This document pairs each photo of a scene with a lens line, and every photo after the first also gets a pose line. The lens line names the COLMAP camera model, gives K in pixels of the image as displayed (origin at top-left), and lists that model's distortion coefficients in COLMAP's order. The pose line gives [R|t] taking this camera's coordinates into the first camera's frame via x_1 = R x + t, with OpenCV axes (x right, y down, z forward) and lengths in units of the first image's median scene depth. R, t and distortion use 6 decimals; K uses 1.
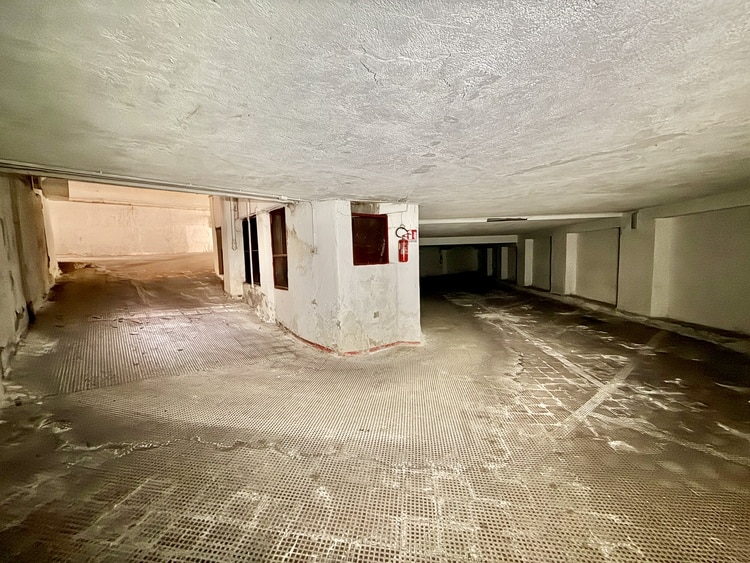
lens RADIAL K [[300.5, 0, 376.4], [0, 300.5, 284.8], [0, 0, 1]] dist [-0.000686, 0.000056]
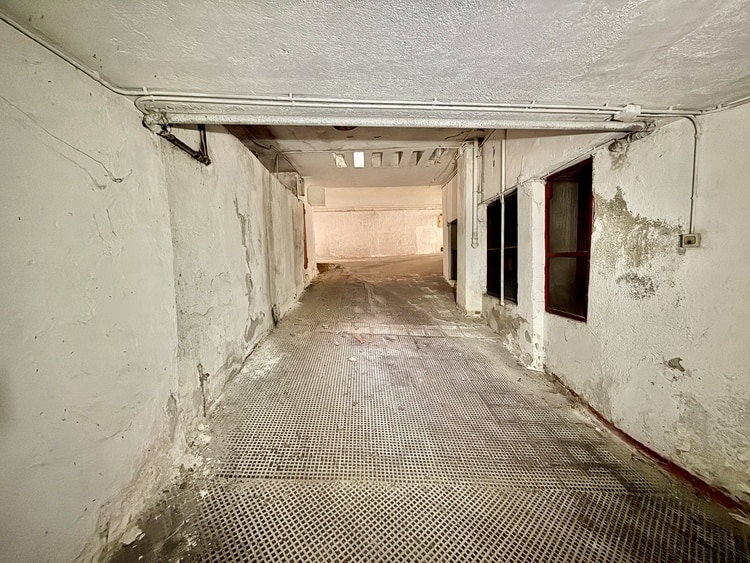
lens RADIAL K [[300.5, 0, 376.1], [0, 300.5, 282.7], [0, 0, 1]] dist [-0.000686, 0.000056]
pose [[0.773045, 0.047256, -0.632589, -0.223162], [-0.056494, 0.998388, 0.005544, -0.027763], [0.631831, 0.031452, 0.774468, 0.340878]]
